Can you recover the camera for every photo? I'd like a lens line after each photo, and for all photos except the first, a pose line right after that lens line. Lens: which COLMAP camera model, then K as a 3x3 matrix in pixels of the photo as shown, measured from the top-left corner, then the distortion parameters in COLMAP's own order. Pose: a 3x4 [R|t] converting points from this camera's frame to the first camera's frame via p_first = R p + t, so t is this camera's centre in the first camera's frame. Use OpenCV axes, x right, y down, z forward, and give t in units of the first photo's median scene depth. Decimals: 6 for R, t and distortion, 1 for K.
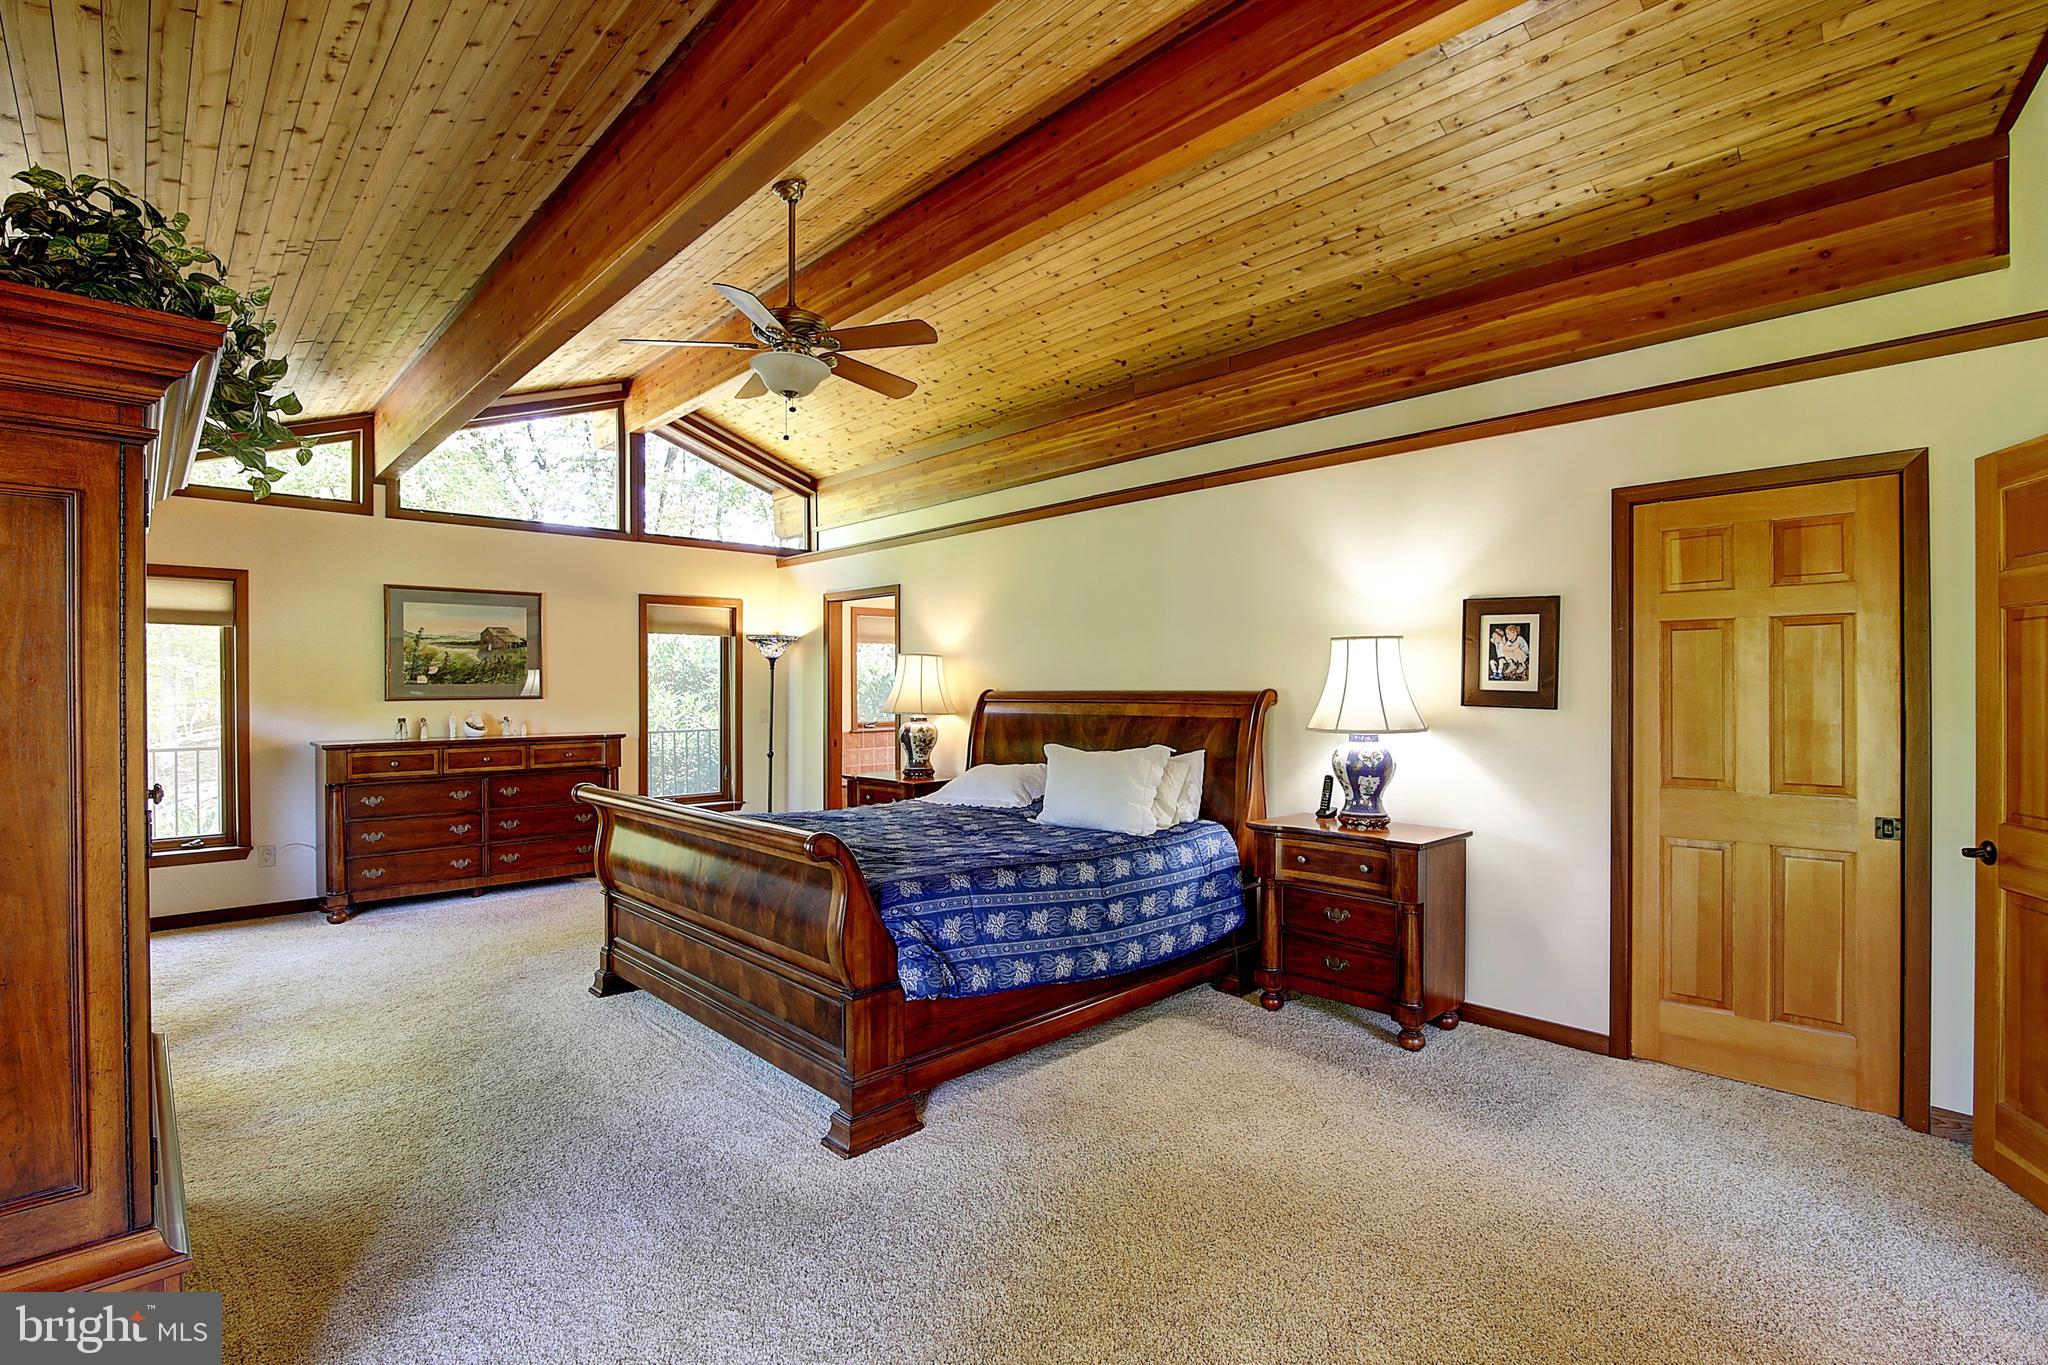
lens RADIAL K [[938.7, 0, 1025.7], [0, 938.7, 689.3], [0, 0, 1]] dist [-0.021640, 0.002401]
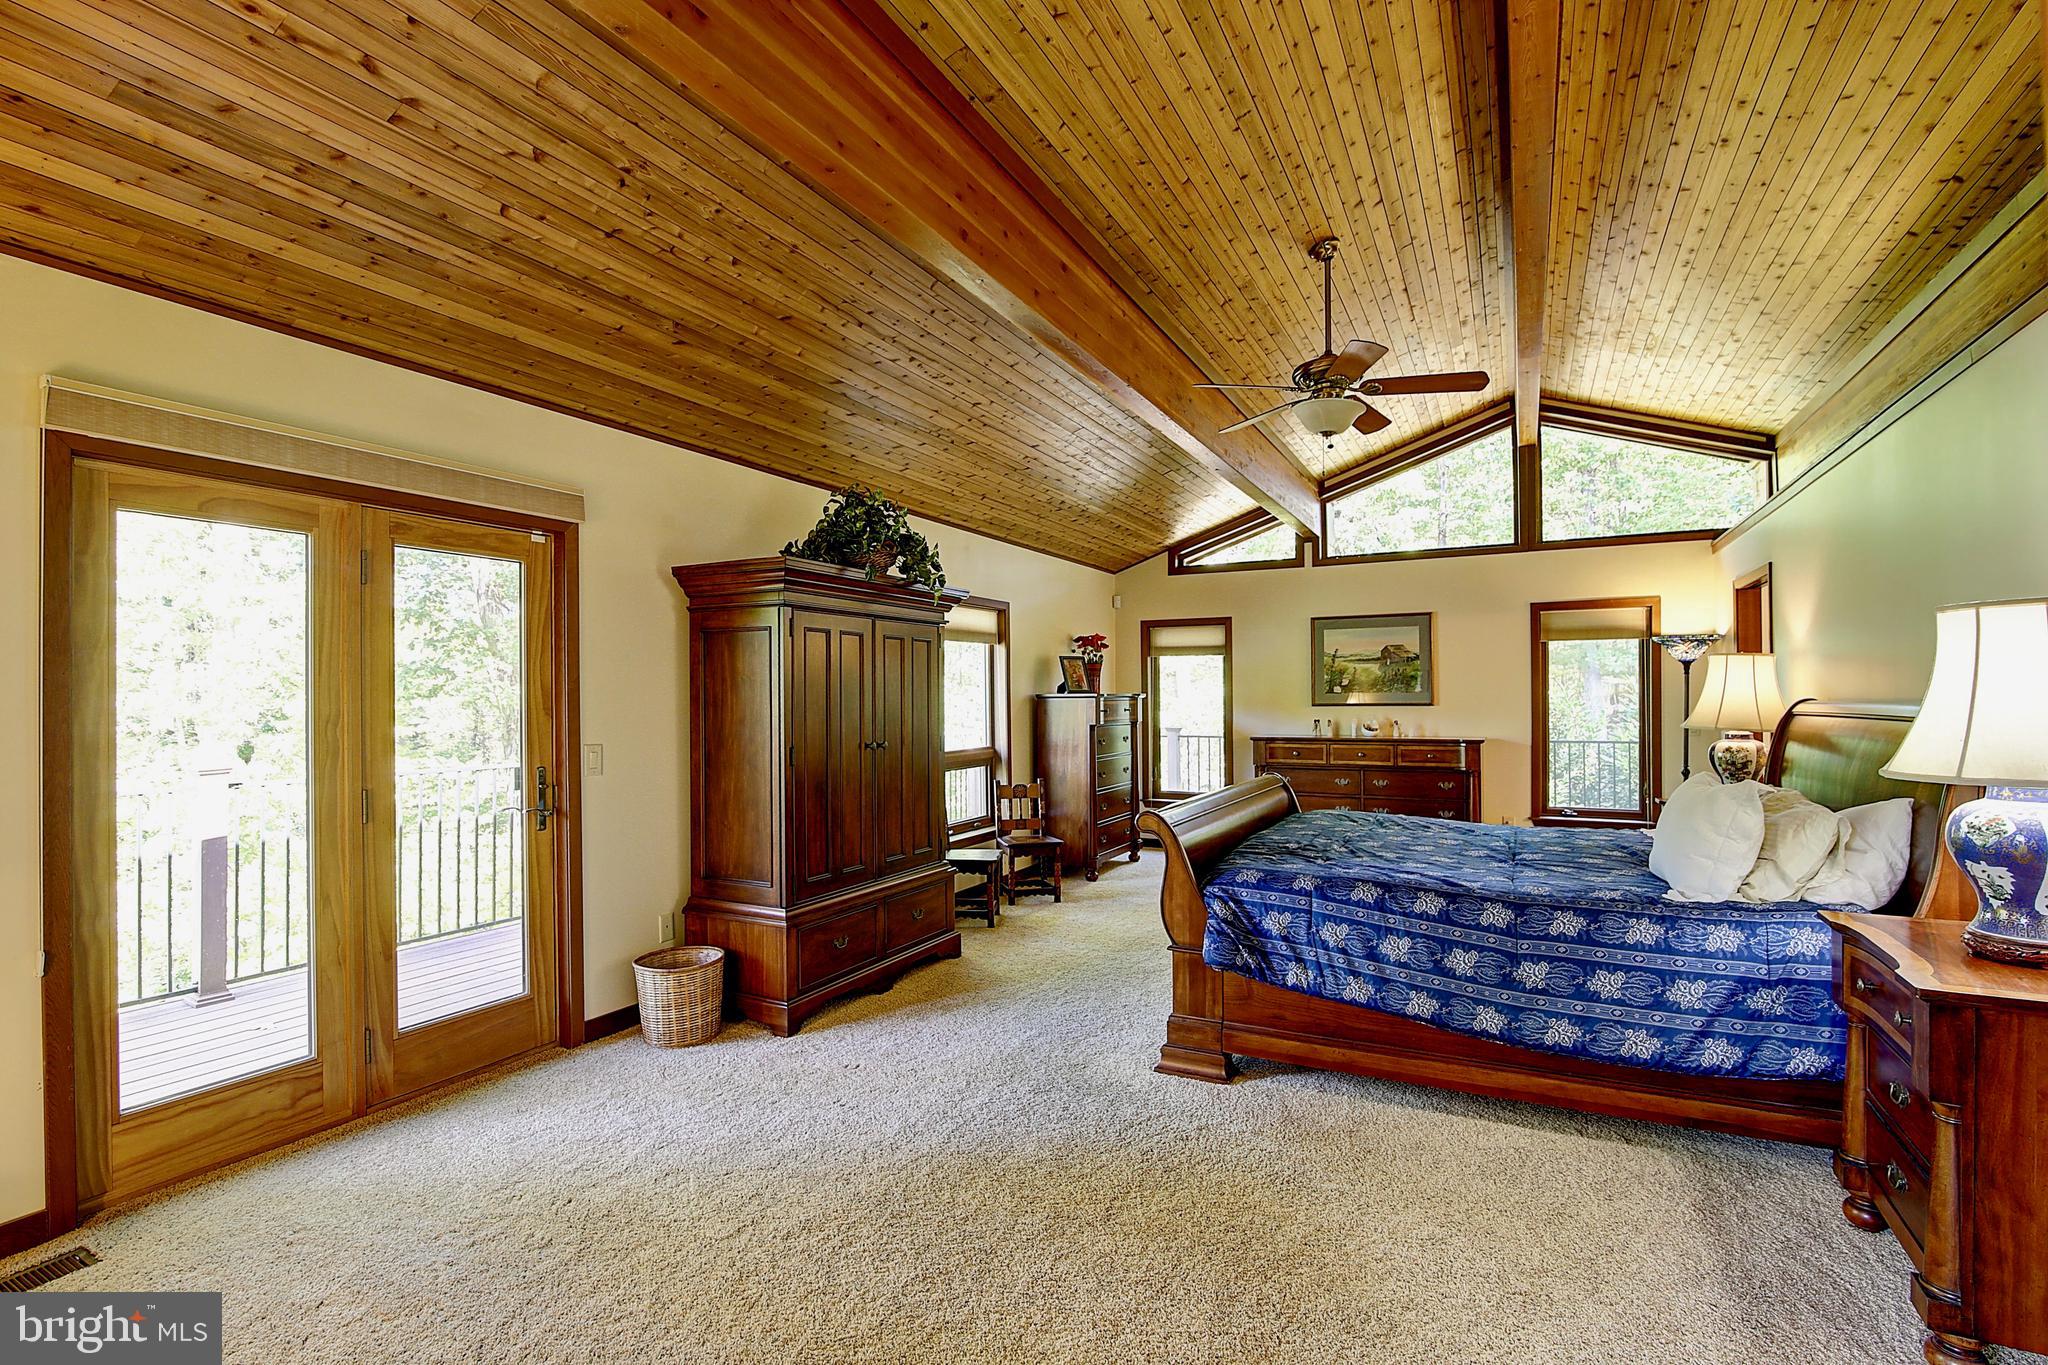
lens RADIAL K [[938.7, 0, 1025.7], [0, 938.7, 689.3], [0, 0, 1]] dist [-0.021640, 0.002401]
pose [[0.326972, -0.006633, -0.945011, 0.441769], [0.000466, 0.999976, -0.006857, -0.002757], [0.945034, 0.001802, 0.326967, 0.194217]]
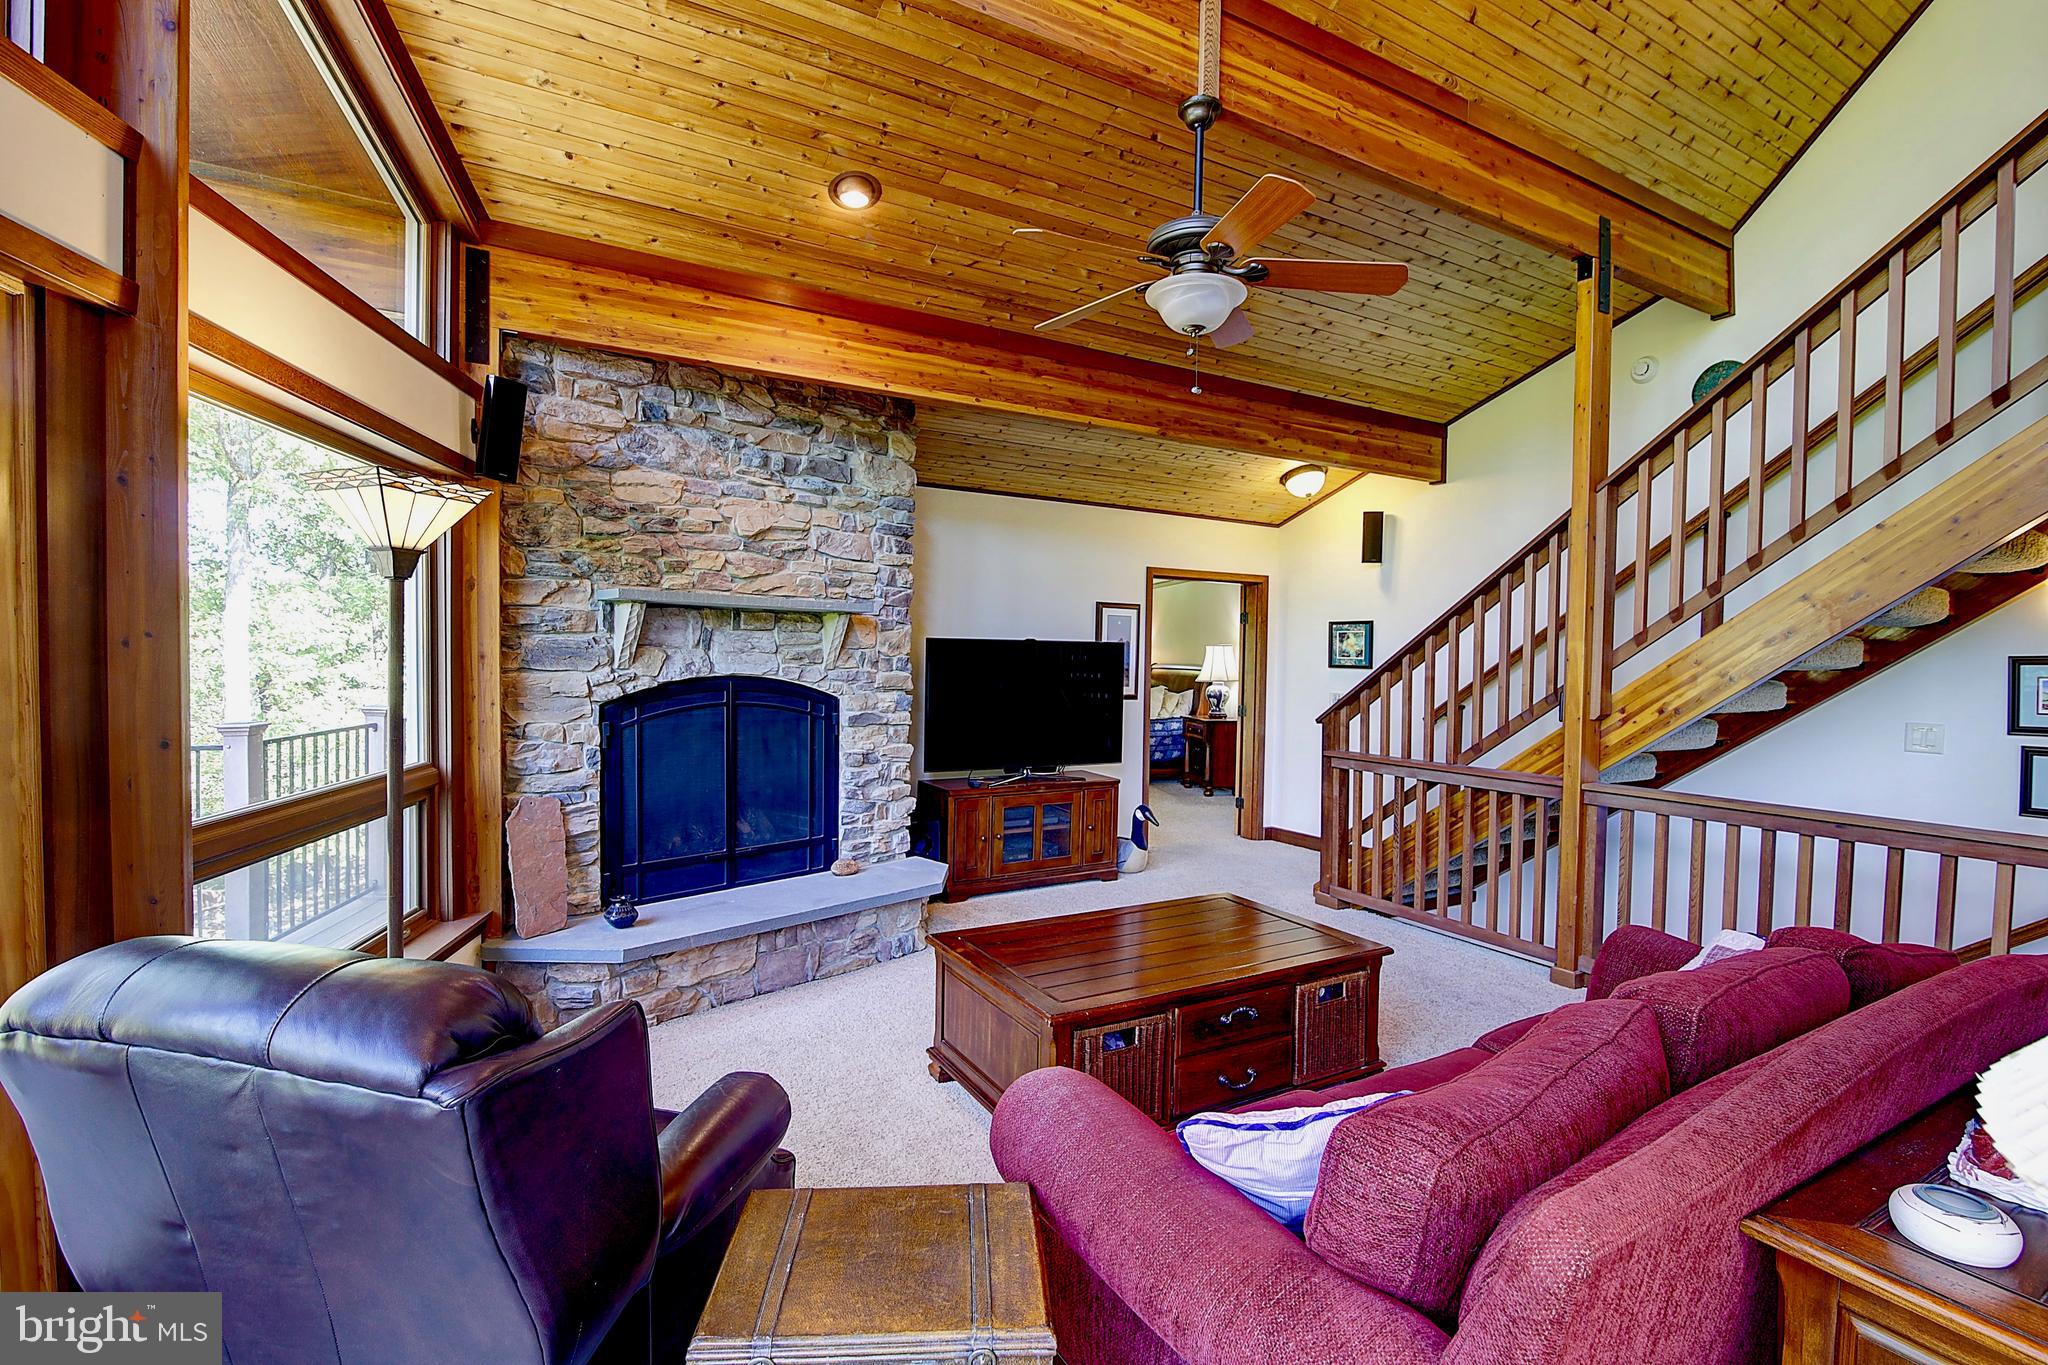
lens RADIAL K [[938.7, 0, 1025.7], [0, 938.7, 689.3], [0, 0, 1]] dist [-0.021640, 0.002401]
pose [[0.848219, 0.030377, -0.528773, 0.846379], [-0.014527, 0.999313, 0.034104, -0.009574], [0.529446, -0.021246, 0.848078, -0.975602]]
